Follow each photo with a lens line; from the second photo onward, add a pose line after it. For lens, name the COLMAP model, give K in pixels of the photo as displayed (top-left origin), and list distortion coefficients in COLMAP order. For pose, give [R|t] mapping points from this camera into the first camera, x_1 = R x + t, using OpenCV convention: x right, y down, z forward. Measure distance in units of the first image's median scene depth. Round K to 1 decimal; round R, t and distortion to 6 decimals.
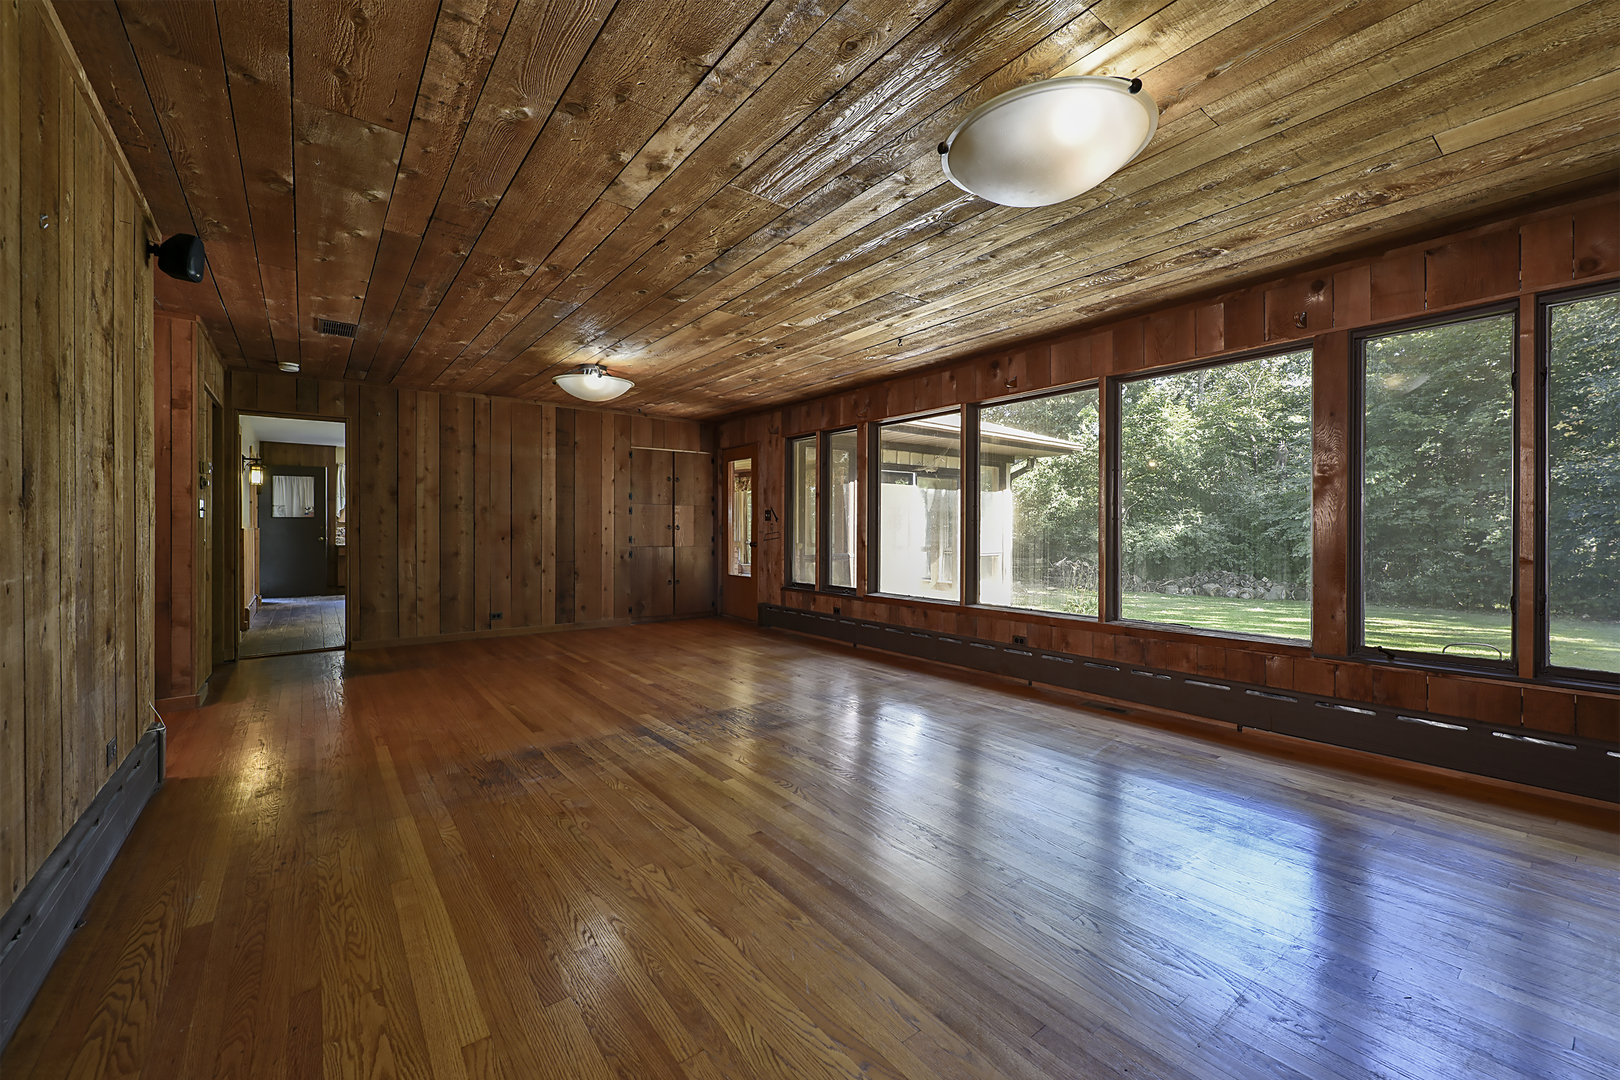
lens RADIAL K [[646.2, 0, 808.8], [0, 646.2, 531.6], [0, 0, 1]] dist [0.006690, -0.000555]
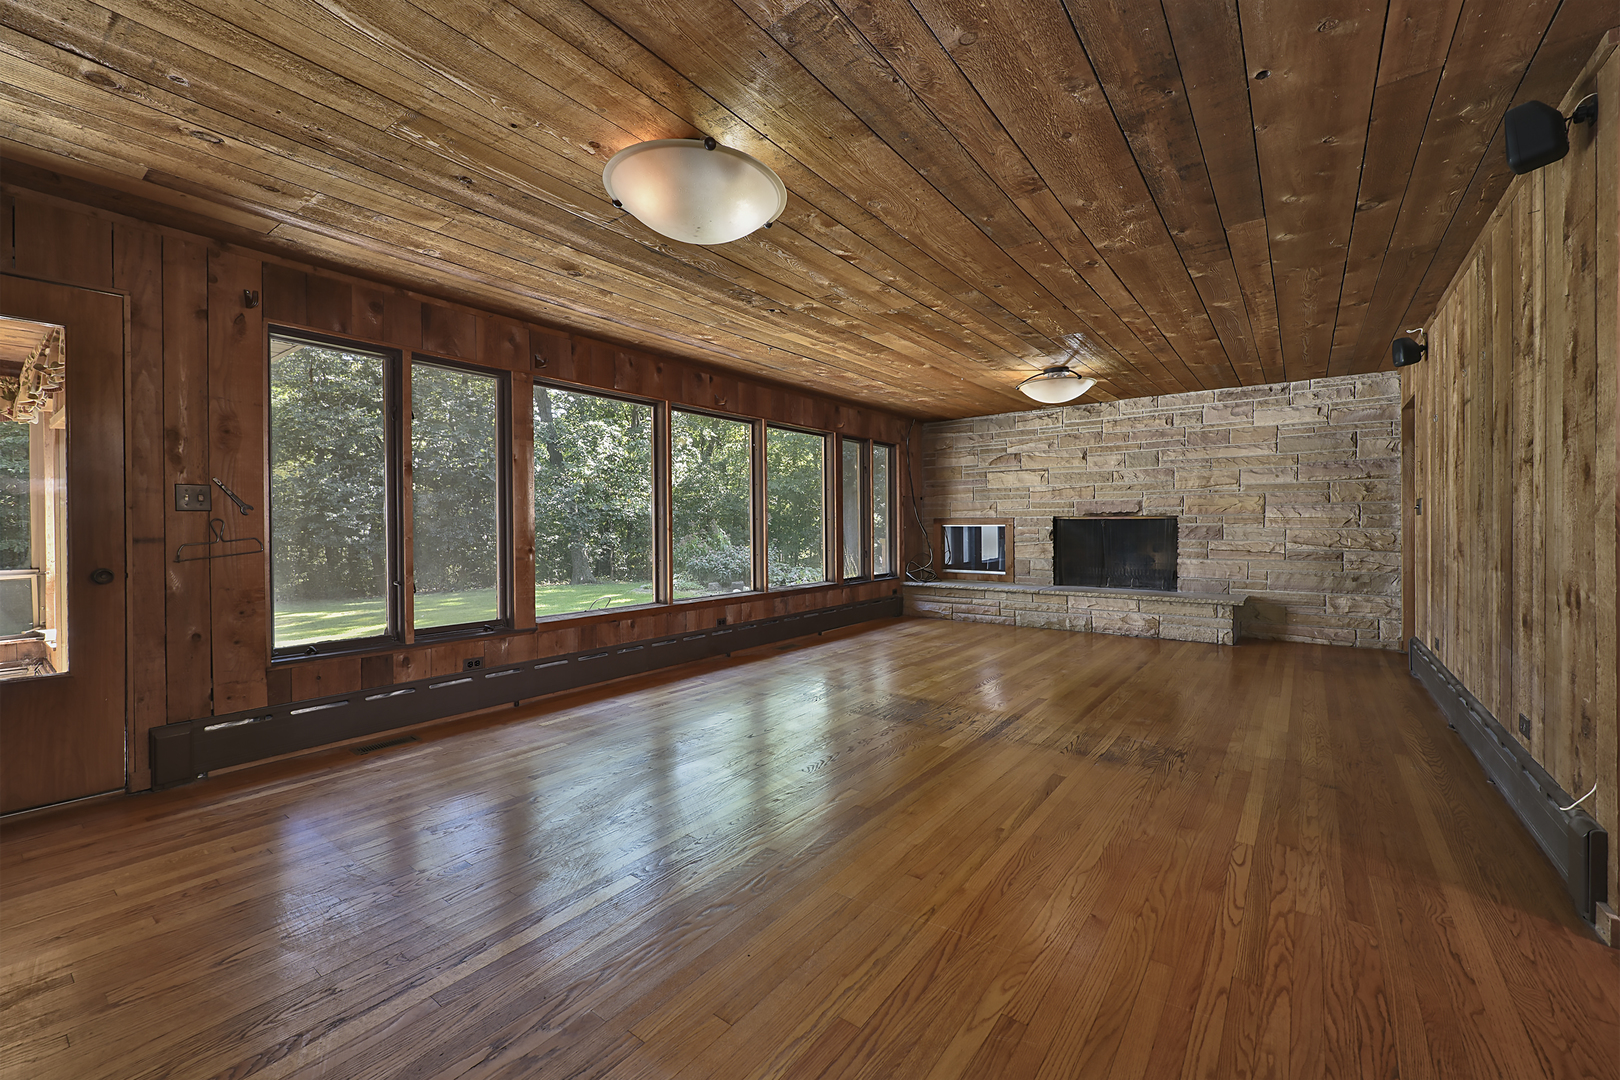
lens RADIAL K [[646.2, 0, 808.8], [0, 646.2, 531.6], [0, 0, 1]] dist [0.006690, -0.000555]
pose [[-0.252313, -0.007263, 0.967618, -1.022215], [0.012512, 0.999864, 0.010768, -0.008591], [-0.967565, 0.014823, -0.252187, 1.372845]]
